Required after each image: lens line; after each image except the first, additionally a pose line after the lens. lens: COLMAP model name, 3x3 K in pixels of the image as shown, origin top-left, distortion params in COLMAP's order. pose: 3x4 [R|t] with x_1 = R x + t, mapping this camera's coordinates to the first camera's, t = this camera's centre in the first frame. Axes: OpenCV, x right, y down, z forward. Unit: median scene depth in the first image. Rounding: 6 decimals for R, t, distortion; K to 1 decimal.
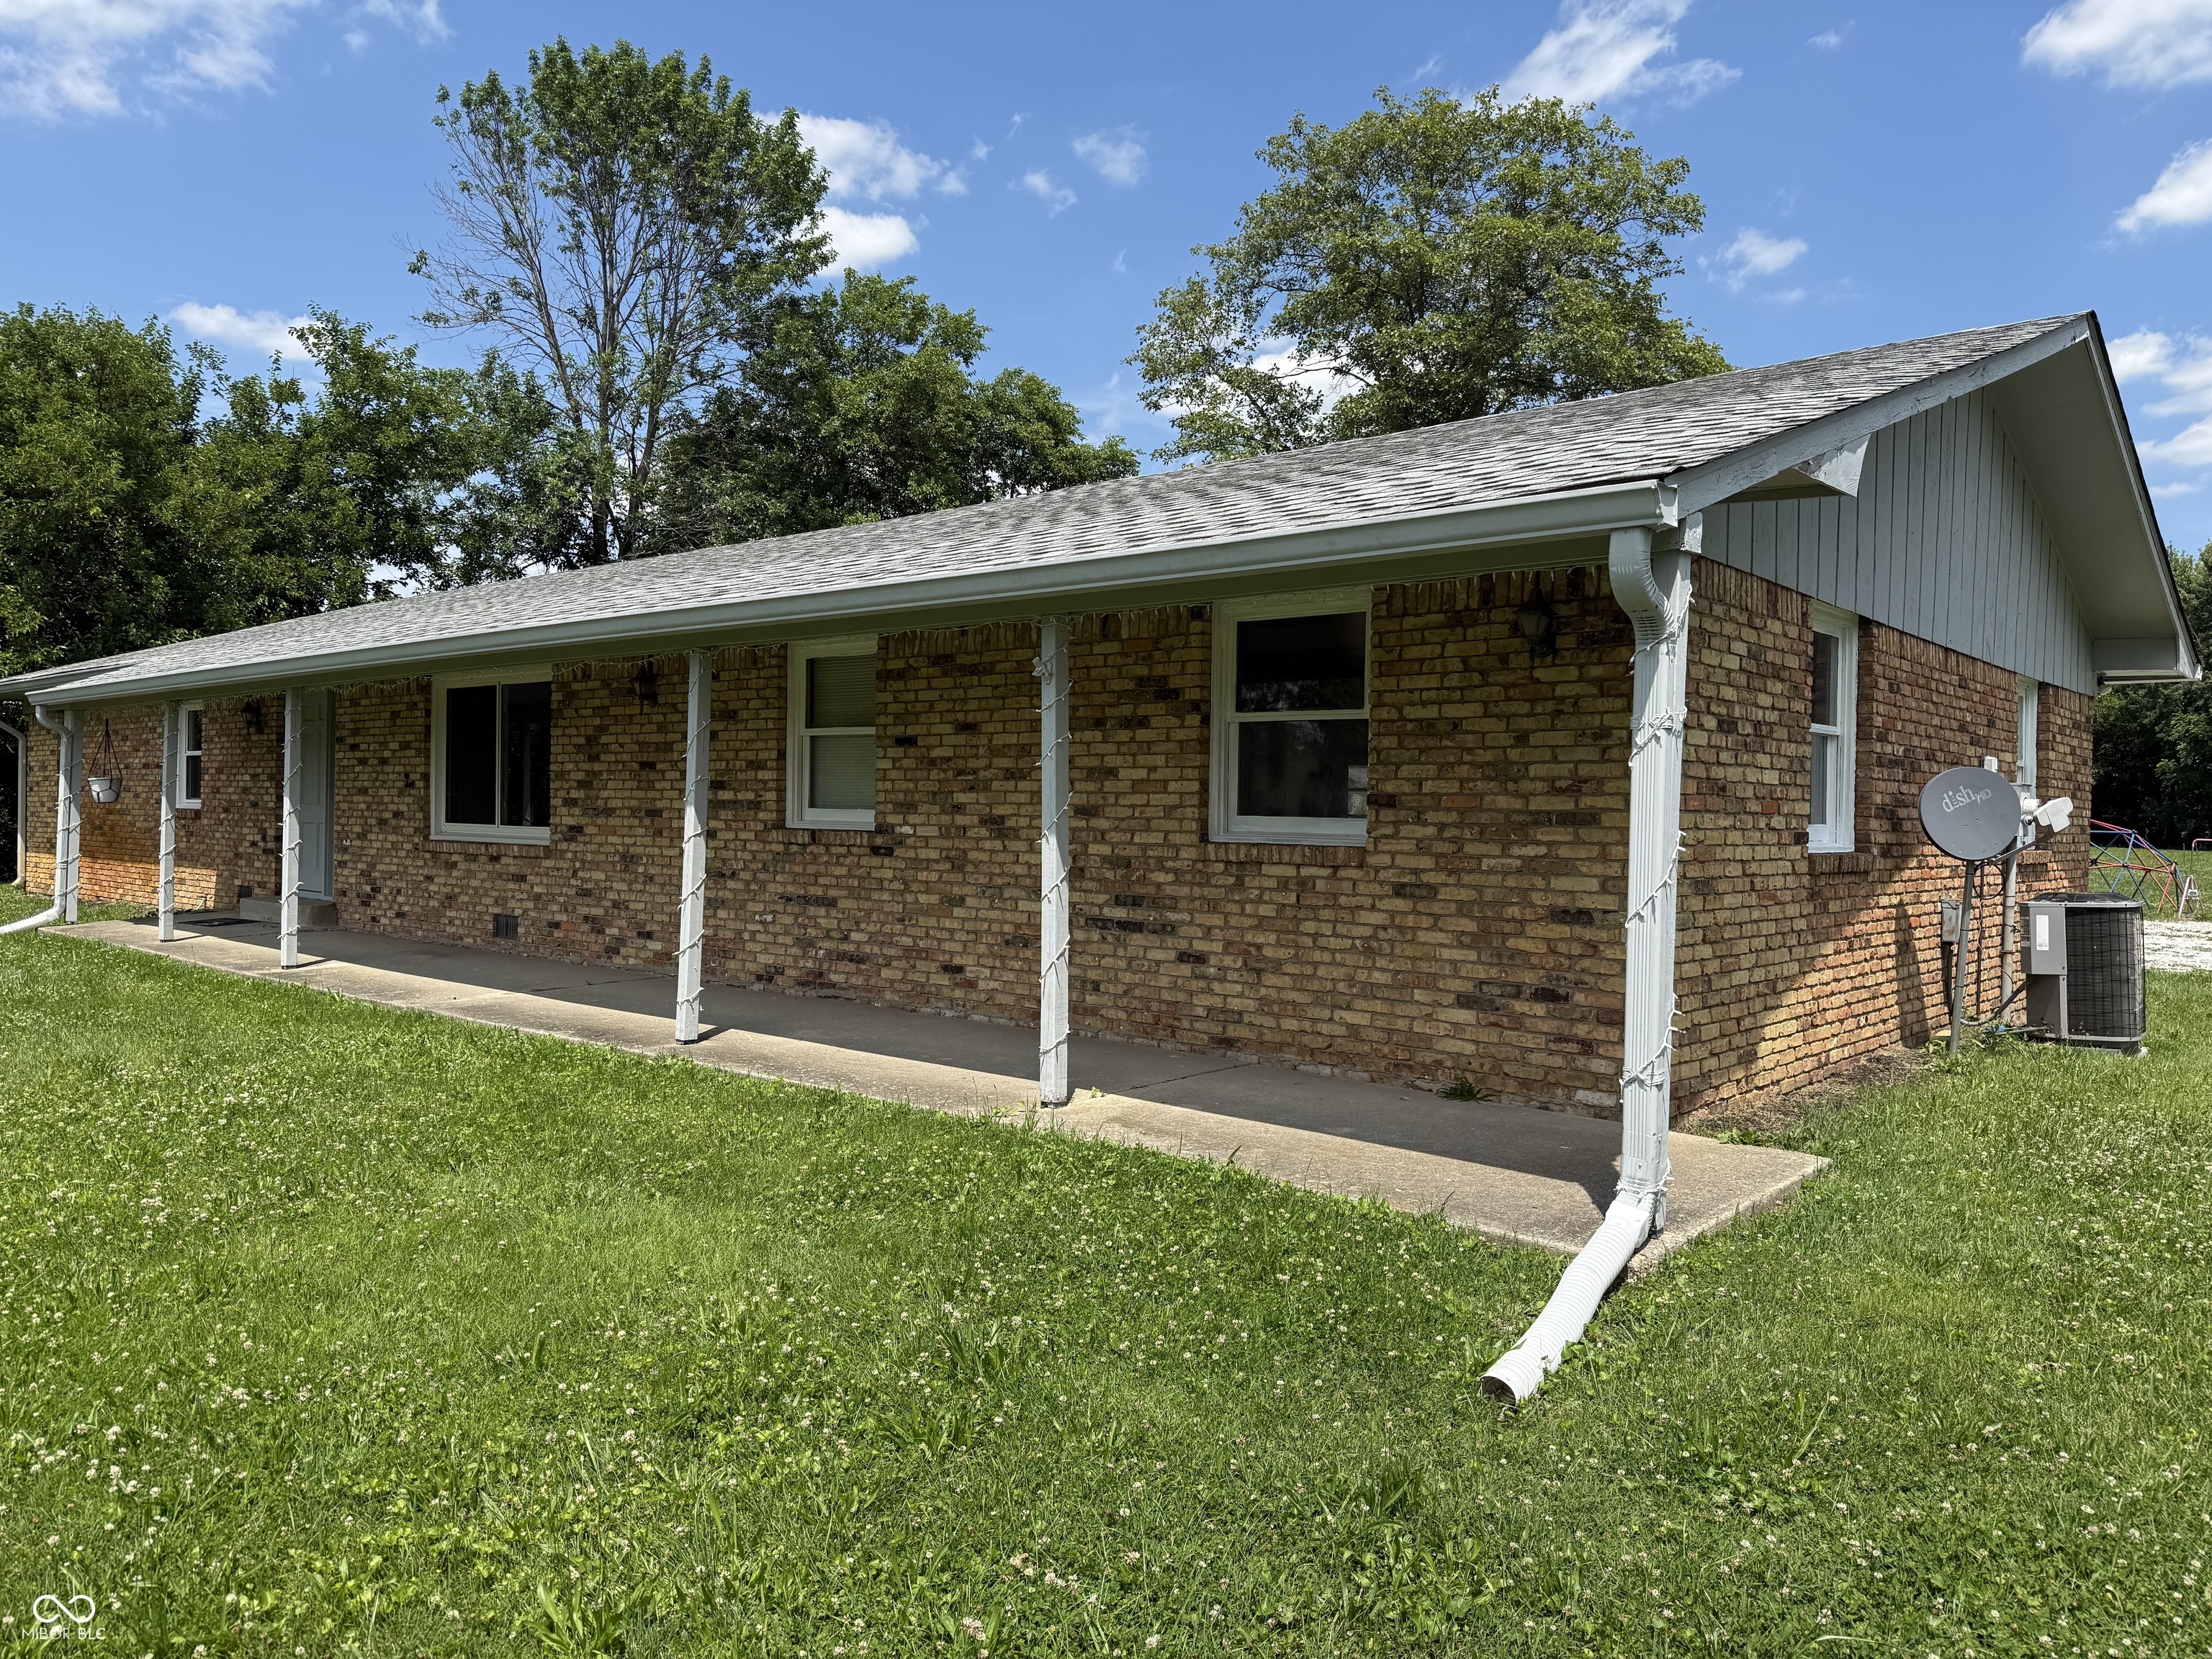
lens RADIAL K [[1546.1, 0, 1104.7], [0, 1546.1, 834.6], [0, 0, 1]] dist [0.021624, -0.013598]
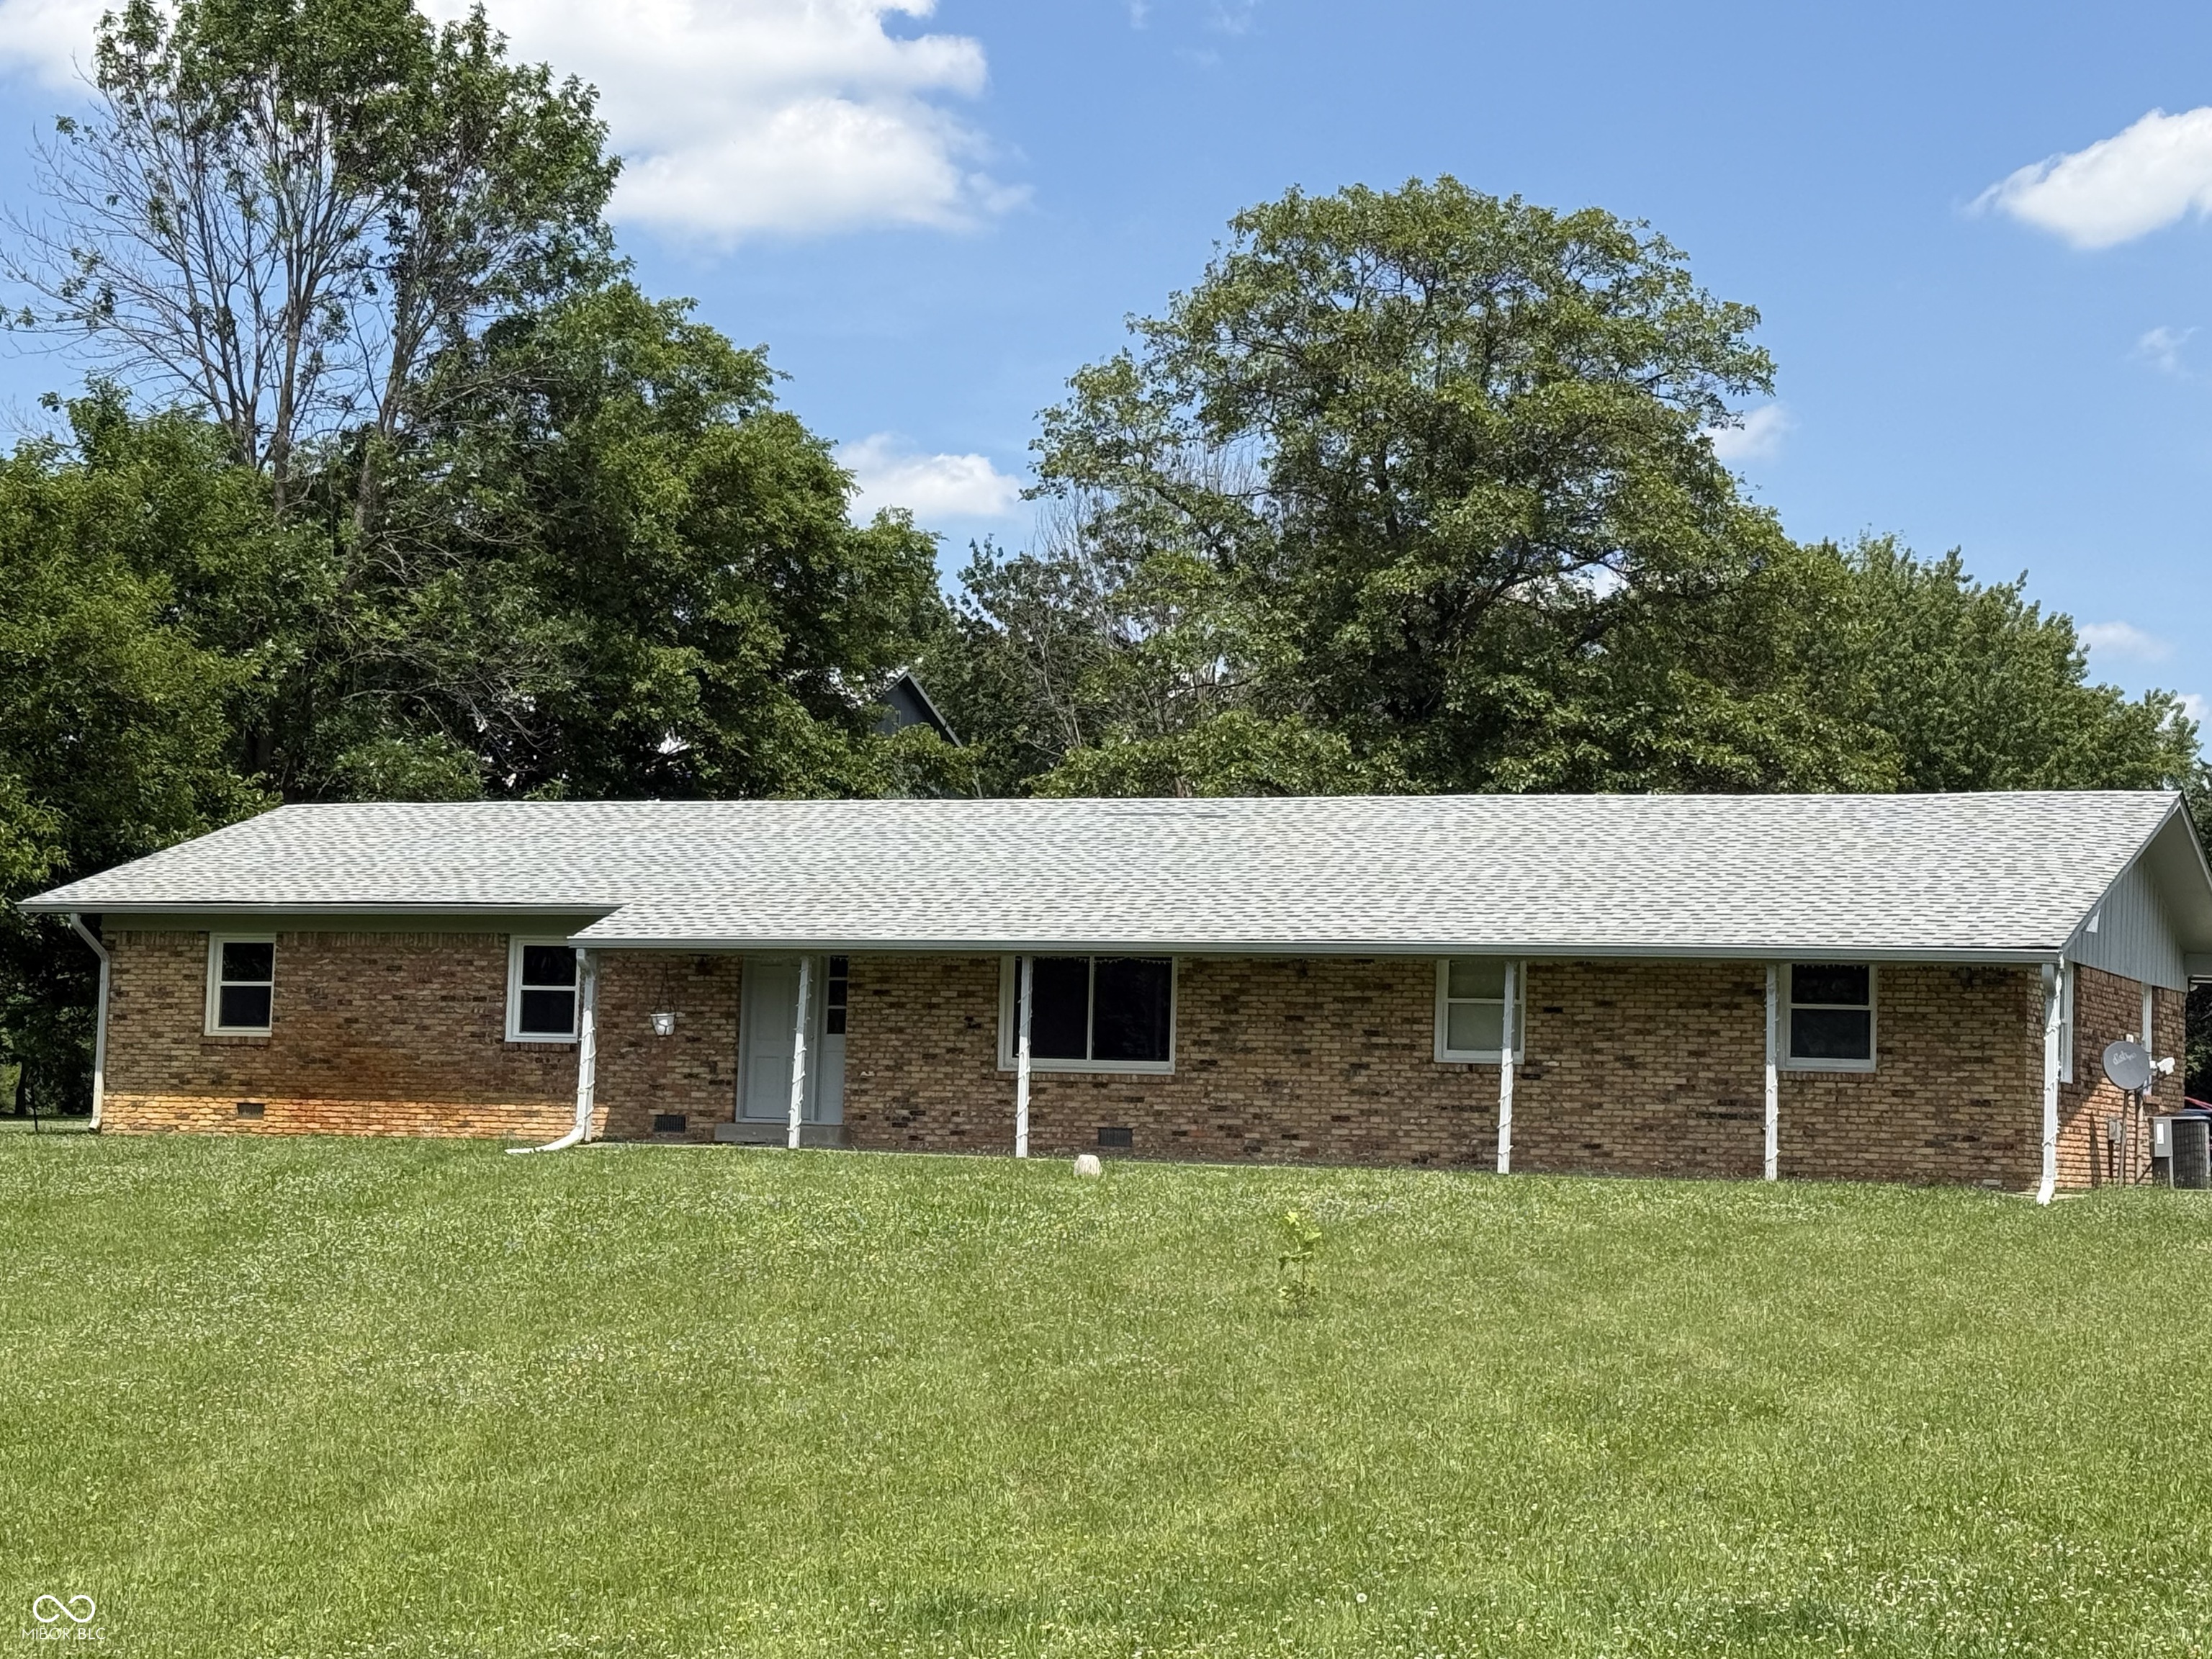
lens RADIAL K [[3921.6, 0, 1105.8], [0, 3921.6, 826.7], [0, 0, 1]] dist [0.080571, 0.000000]
pose [[0.956535, 0.036634, 0.289307, -1.872474], [-0.011745, 0.996113, -0.087303, 0.120737], [-0.291380, 0.080110, 0.953247, -2.984636]]
